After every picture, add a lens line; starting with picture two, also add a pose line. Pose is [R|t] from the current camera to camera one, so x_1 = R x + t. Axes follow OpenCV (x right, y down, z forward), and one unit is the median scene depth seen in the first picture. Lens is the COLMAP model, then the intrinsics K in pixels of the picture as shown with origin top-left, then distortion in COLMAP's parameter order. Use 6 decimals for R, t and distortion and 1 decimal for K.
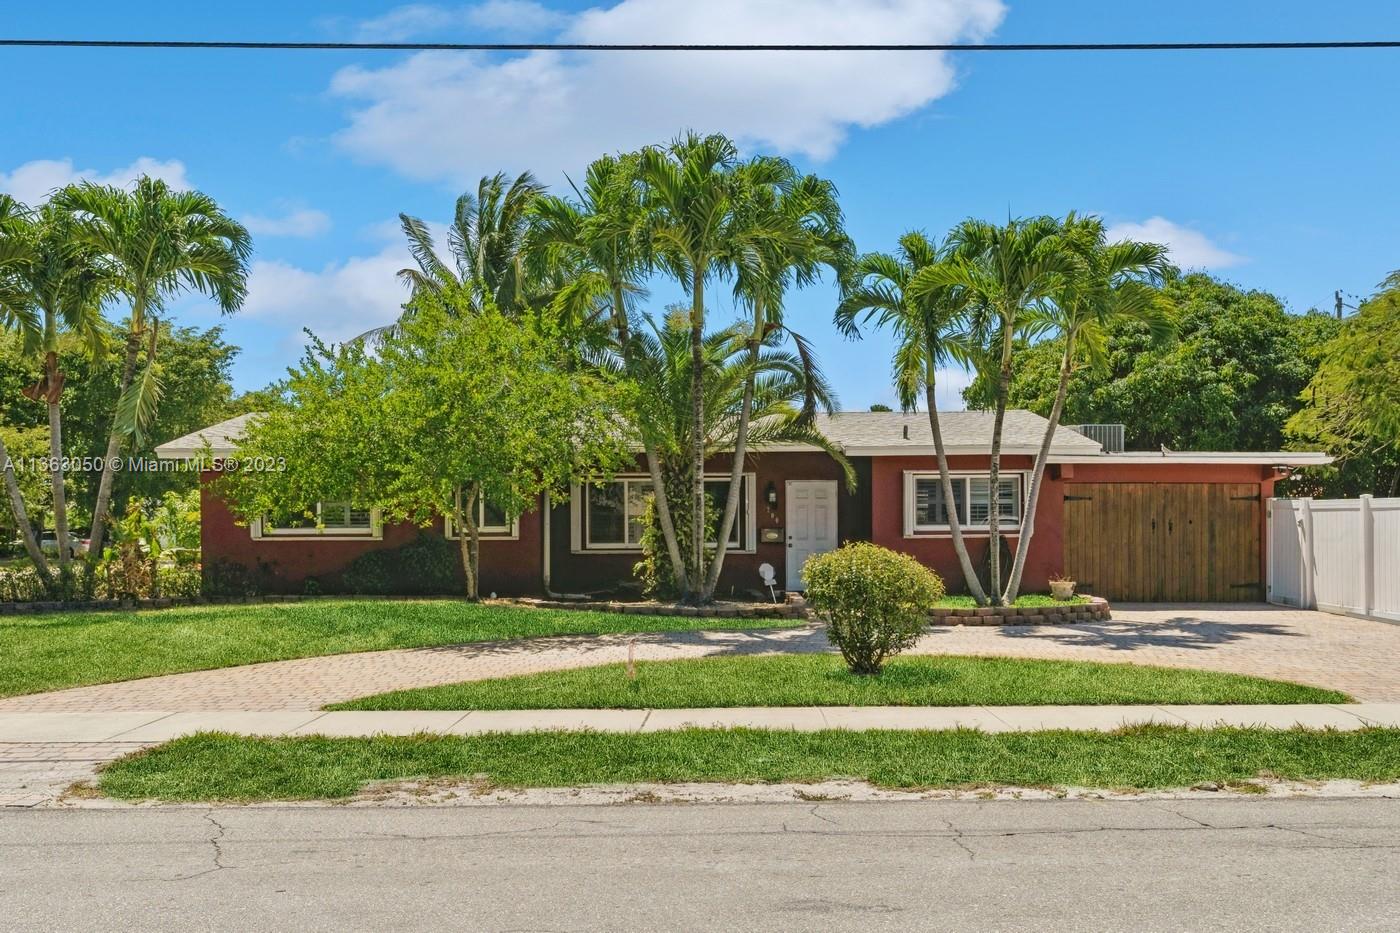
lens RADIAL K [[1307.4, 0, 702.2], [0, 1307.4, 475.7], [0, 0, 1]] dist [0.035848, 0.000000]
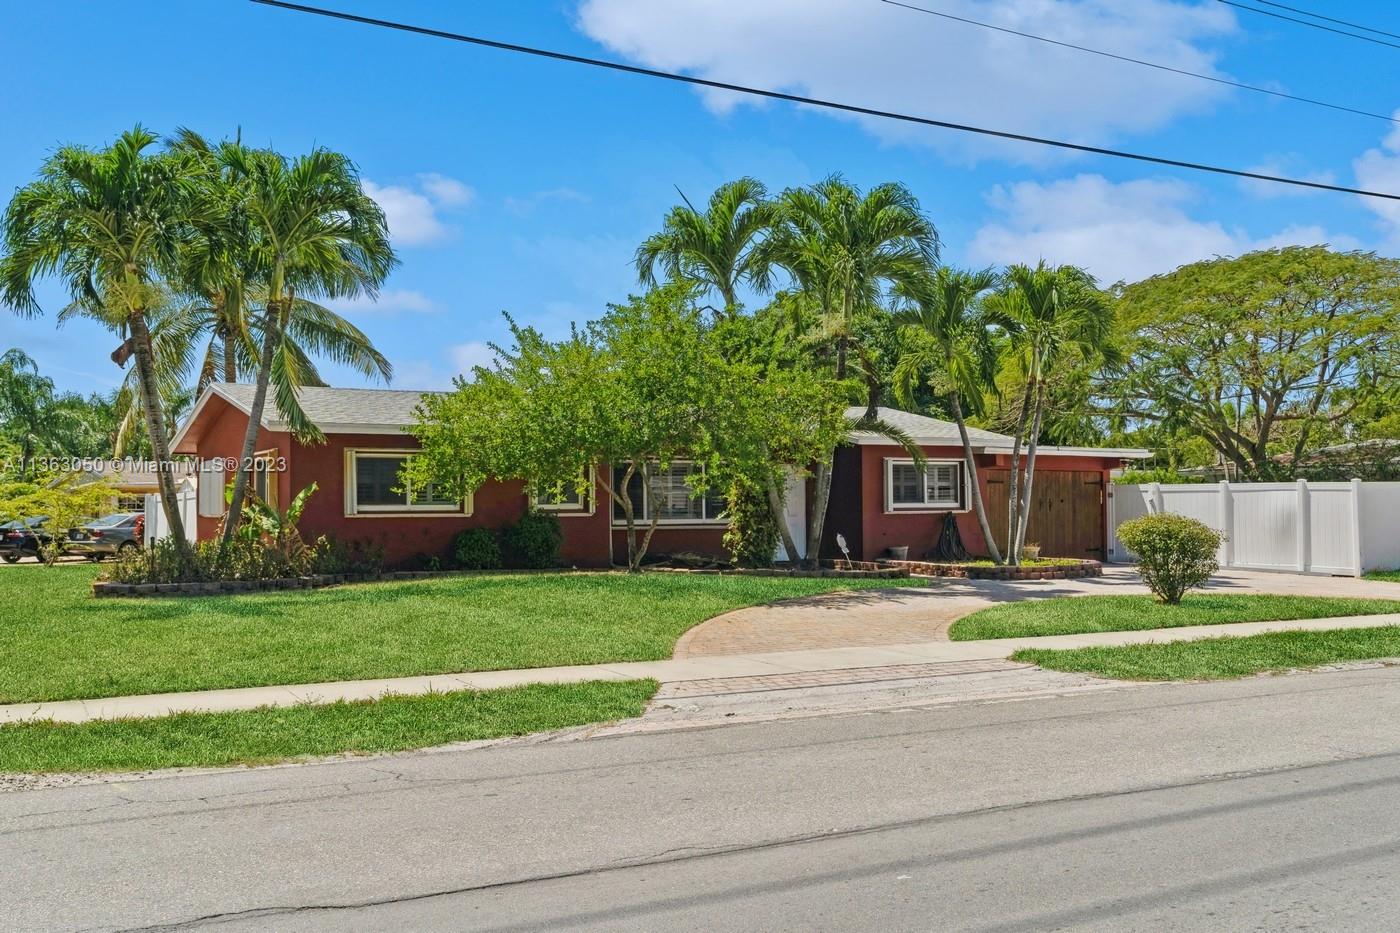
lens RADIAL K [[1437.7, 0, 696.7], [0, 1437.7, 463.5], [0, 0, 1]] dist [-0.008416, 0.000000]
pose [[0.868934, 0.016593, 0.494650, -0.638751], [-0.018349, 0.999831, -0.001307, 0.006595], [-0.494588, -0.007940, 0.869091, -0.049502]]
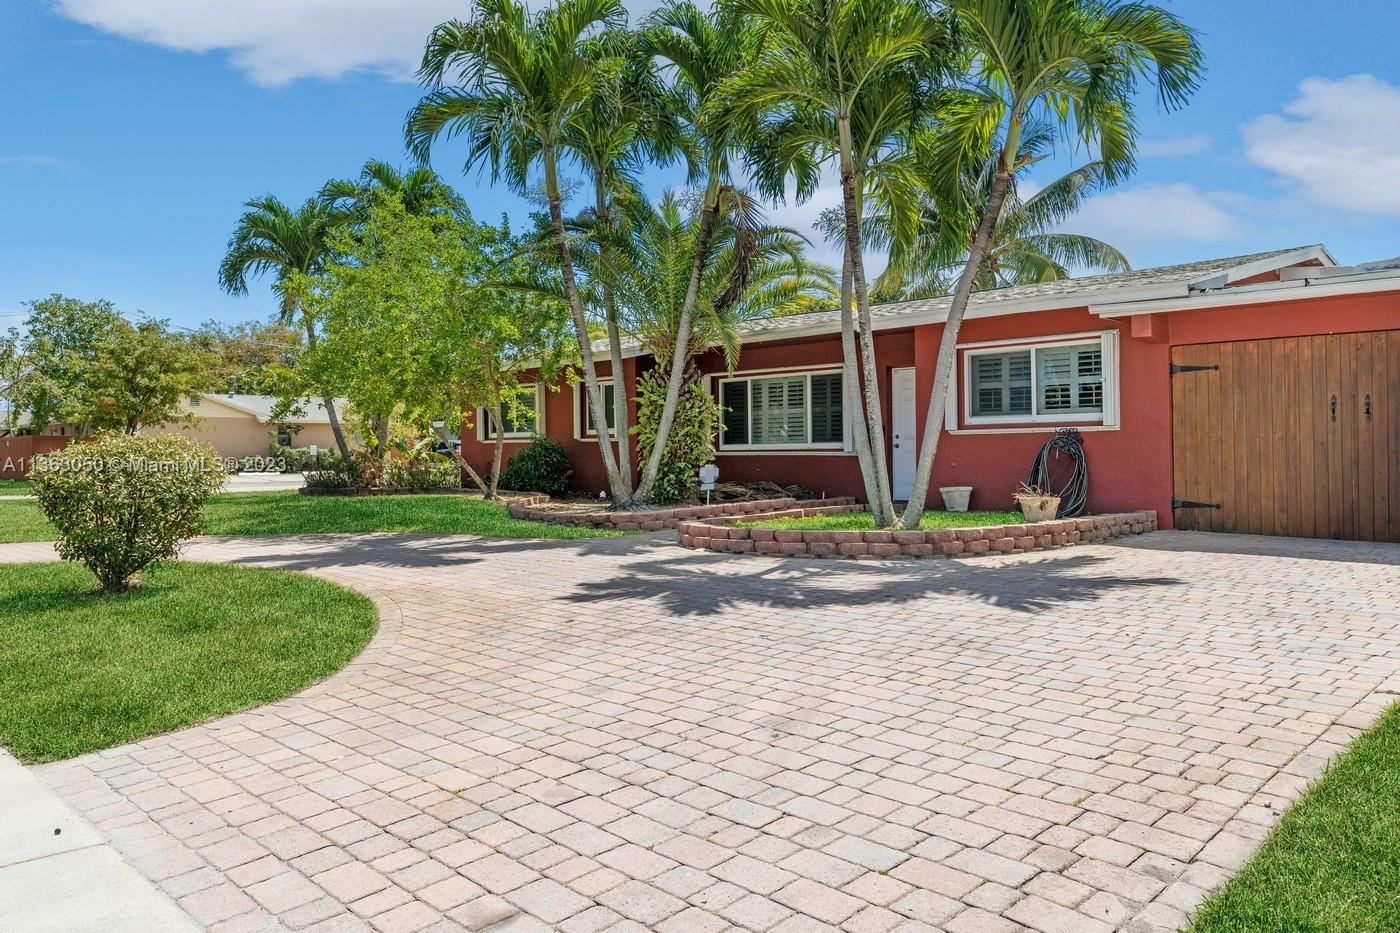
lens RADIAL K [[998.5, 0, 709.4], [0, 998.5, 455.4], [0, 0, 1]] dist [0.009847, -0.009487]
pose [[0.698473, 0.002833, -0.715630, 0.468111], [0.033595, 0.998760, 0.036744, 0.033545], [0.714847, -0.049707, 0.697512, 0.491502]]
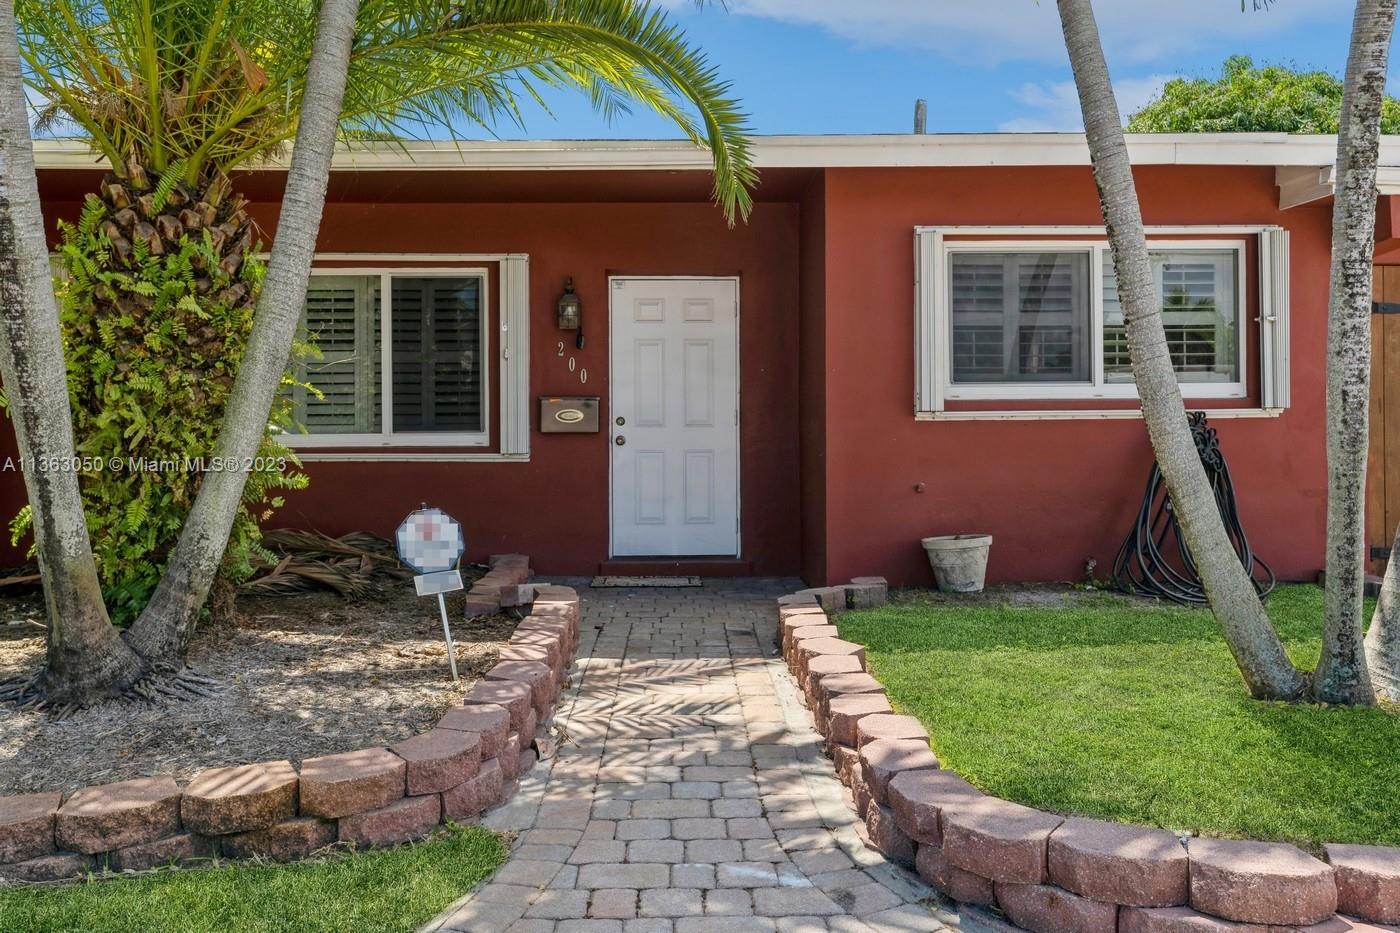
lens RADIAL K [[1121.7, 0, 695.7], [0, 1121.7, 459.3], [0, 0, 1]] dist [-0.003601, 0.015848]
pose [[0.999970, 0.000060, 0.007731, 0.092485], [-0.000641, 0.997167, 0.075219, 0.035268], [-0.007704, -0.075222, 0.997137, 0.696789]]
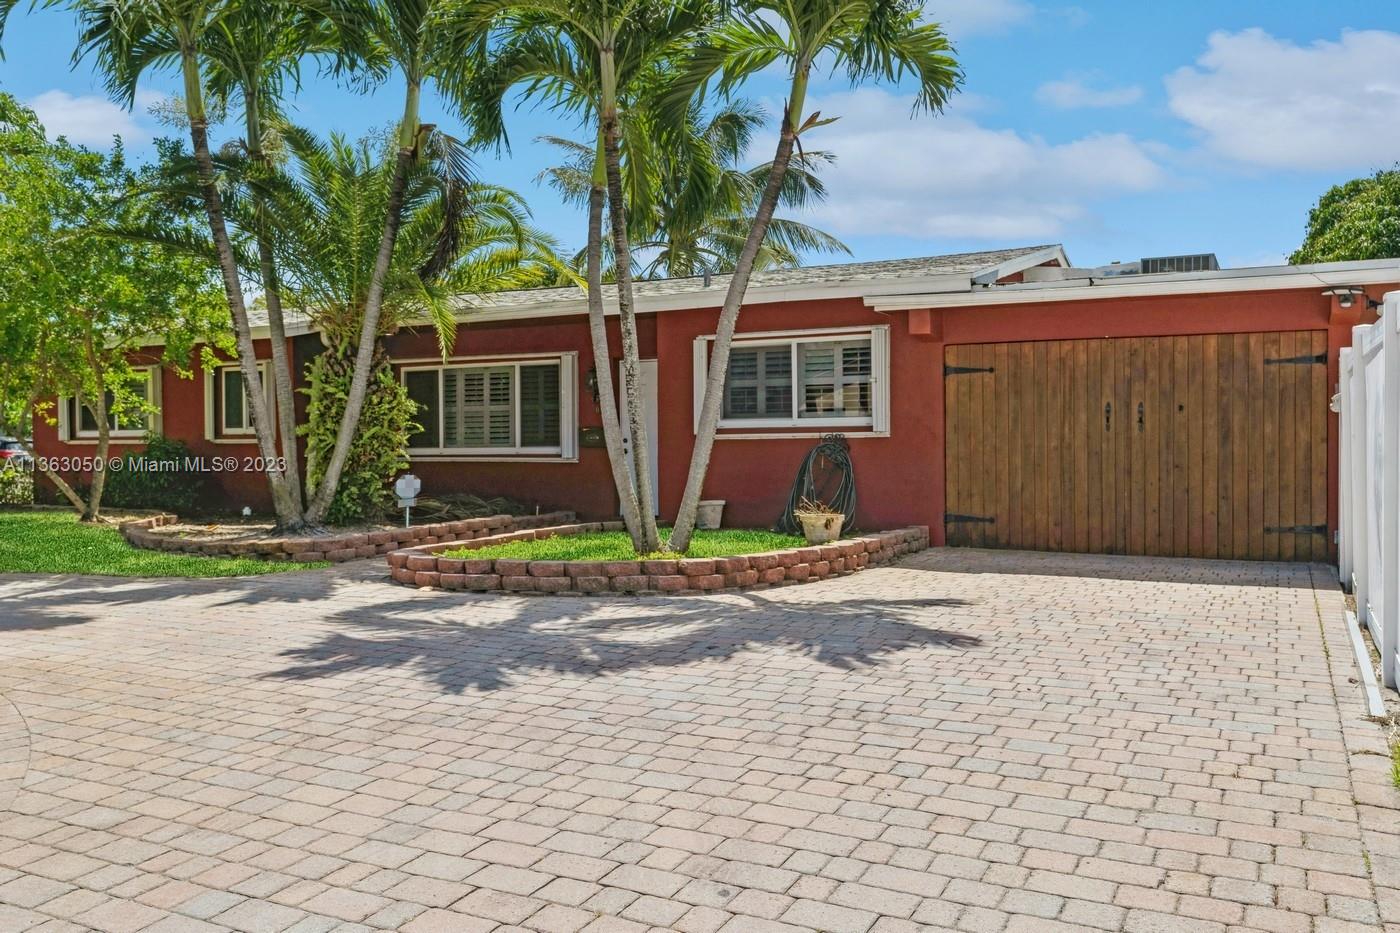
lens RADIAL K [[1121.7, 0, 695.2], [0, 1121.7, 468.9], [0, 0, 1]] dist [-0.003601, 0.015848]
pose [[0.884497, 0.010114, -0.466436, 0.410514], [0.018561, 0.998211, 0.056842, 0.030319], [0.466176, -0.058934, 0.882727, 0.500989]]
